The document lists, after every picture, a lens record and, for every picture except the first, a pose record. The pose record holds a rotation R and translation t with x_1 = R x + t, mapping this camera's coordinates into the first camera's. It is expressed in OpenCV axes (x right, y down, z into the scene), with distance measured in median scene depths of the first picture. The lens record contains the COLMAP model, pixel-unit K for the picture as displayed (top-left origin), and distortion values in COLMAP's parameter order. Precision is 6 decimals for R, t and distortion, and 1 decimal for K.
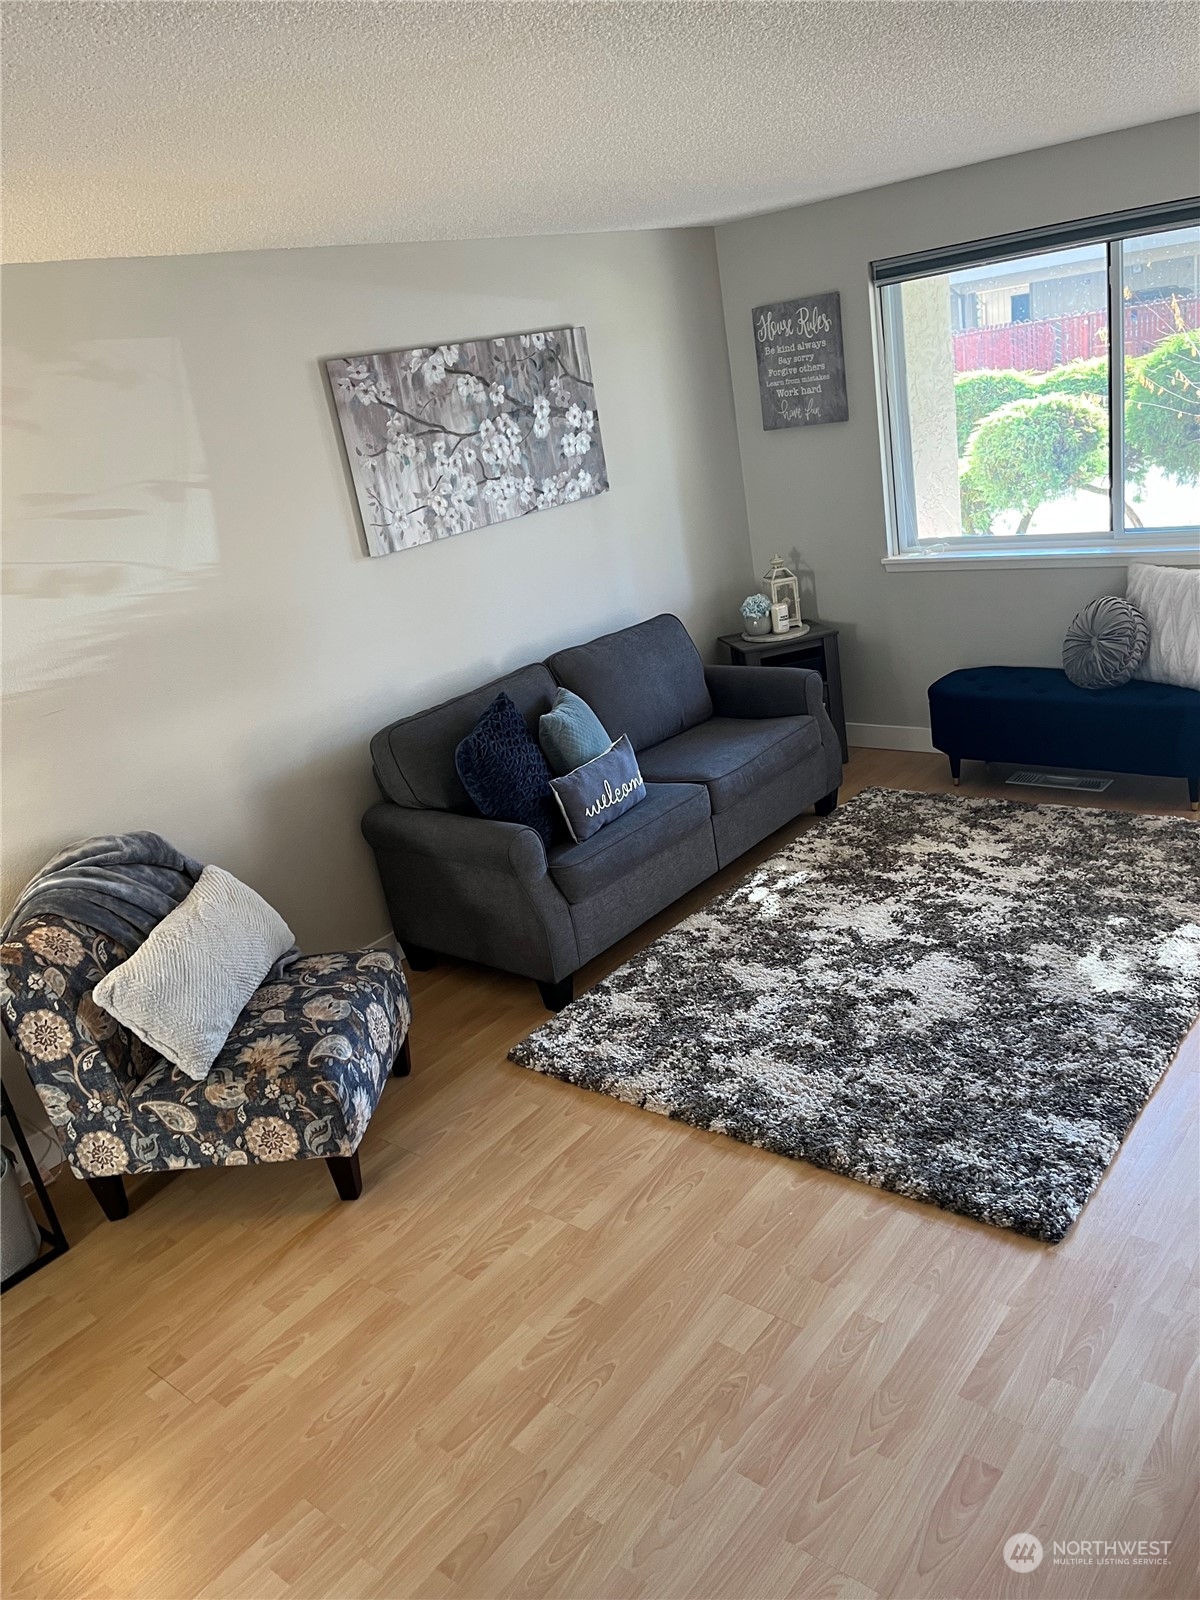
lens RADIAL K [[1195.3, 0, 593.8], [0, 1195.3, 799.3], [0, 0, 1]] dist [0.036832, -0.006375]
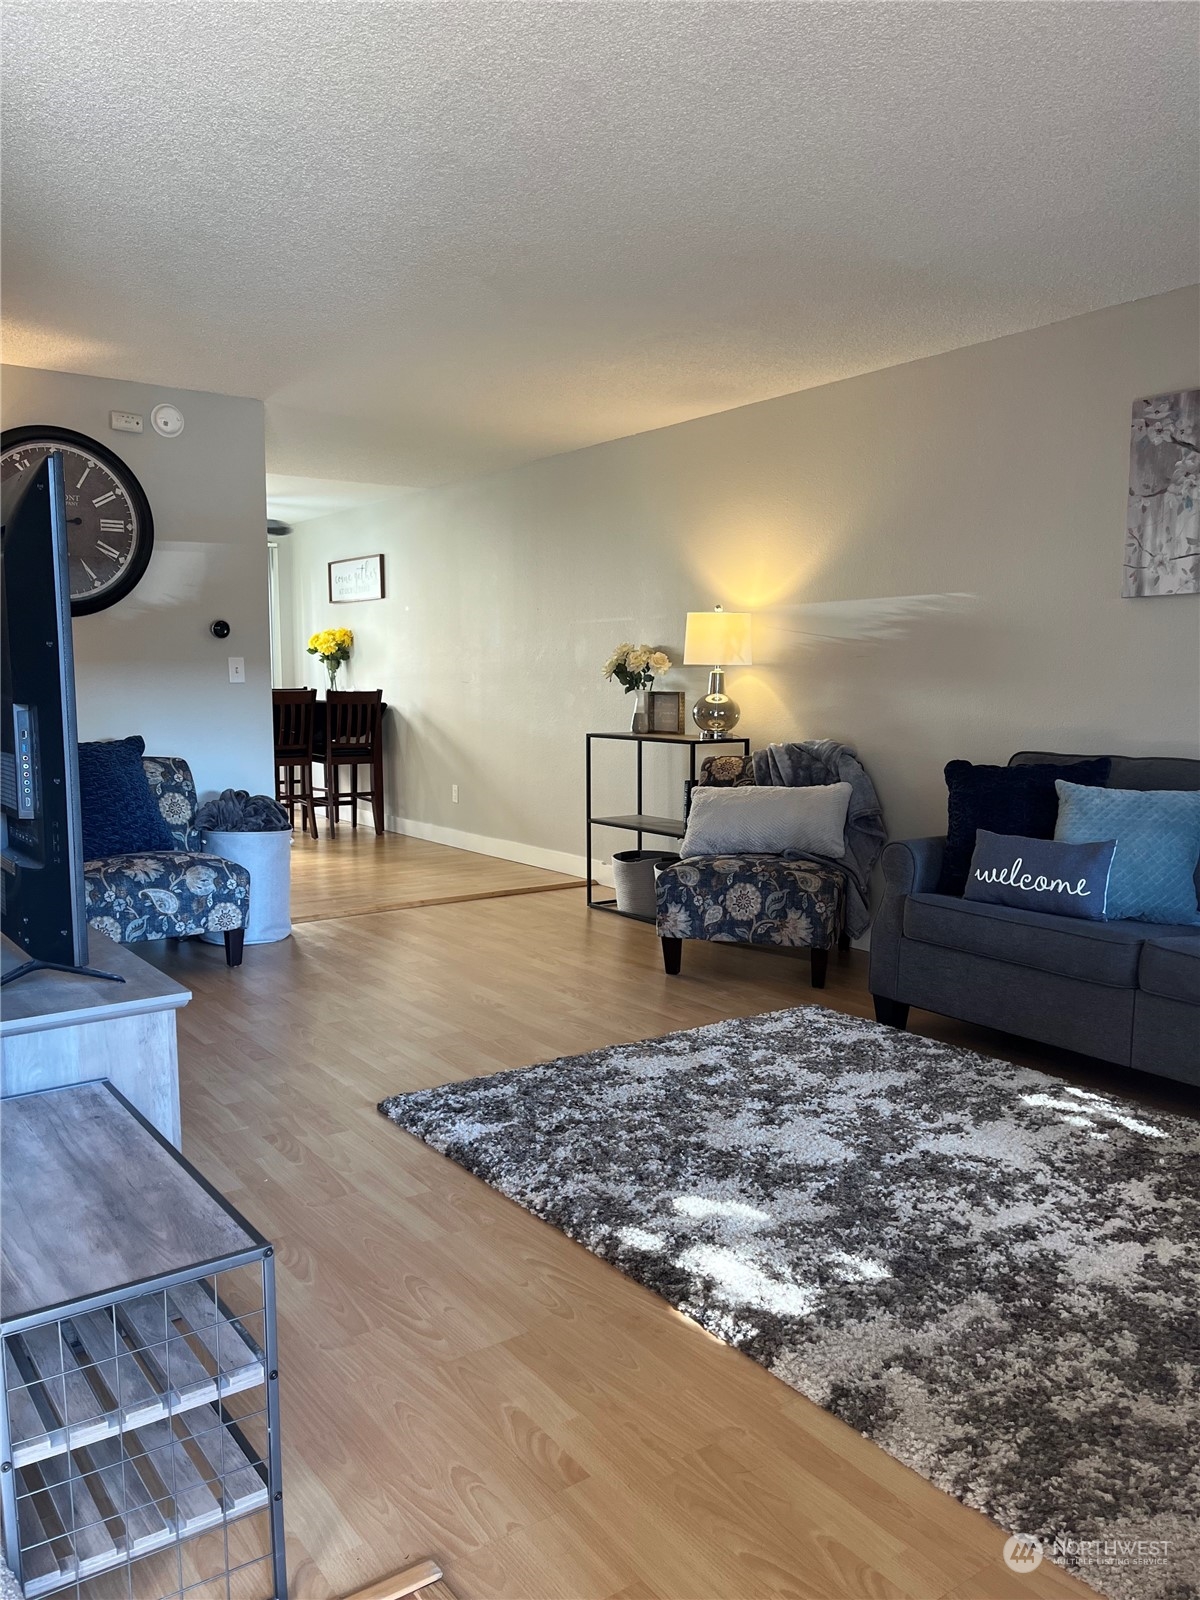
lens RADIAL K [[1195.3, 0, 596.2], [0, 1195.3, 802.5], [0, 0, 1]] dist [0.036832, -0.006375]
pose [[-0.248734, 0.254278, -0.934599, 0.916967], [-0.295529, 0.898987, 0.323241, -0.250097], [0.922385, 0.356602, -0.148462, 0.831027]]
